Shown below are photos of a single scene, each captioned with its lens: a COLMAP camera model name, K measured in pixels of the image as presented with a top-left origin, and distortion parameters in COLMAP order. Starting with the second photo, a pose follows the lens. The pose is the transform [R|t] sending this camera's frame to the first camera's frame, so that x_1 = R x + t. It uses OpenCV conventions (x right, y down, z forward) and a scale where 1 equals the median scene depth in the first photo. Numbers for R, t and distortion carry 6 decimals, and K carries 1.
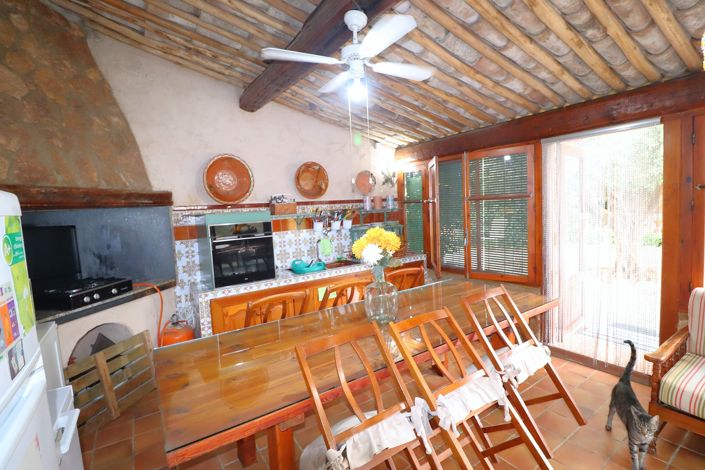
lens RADIAL K [[333.4, 0, 353.5], [0, 333.4, 222.5], [0, 0, 1]] dist [0.000294, -0.000112]
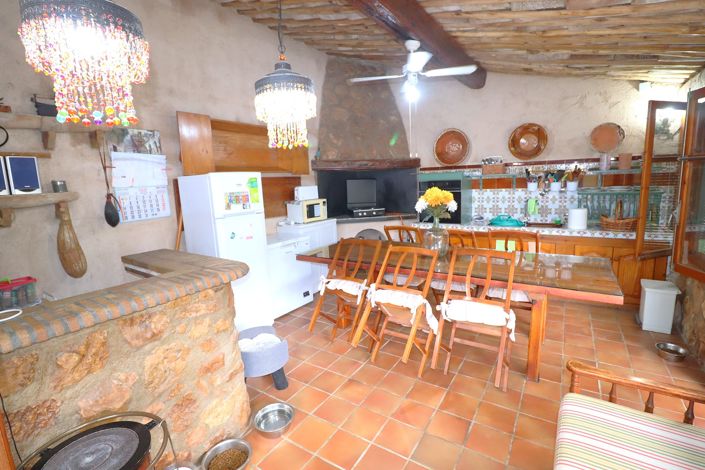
lens RADIAL K [[321.7, 0, 352.5], [0, 321.7, 235.0], [0, 0, 1]] dist [-0.033420, -0.000050]
pose [[0.386182, 0.192069, -0.902205, 0.612672], [-0.014581, 0.979230, 0.202226, -0.032910], [0.922308, -0.064941, 0.380961, 0.097175]]
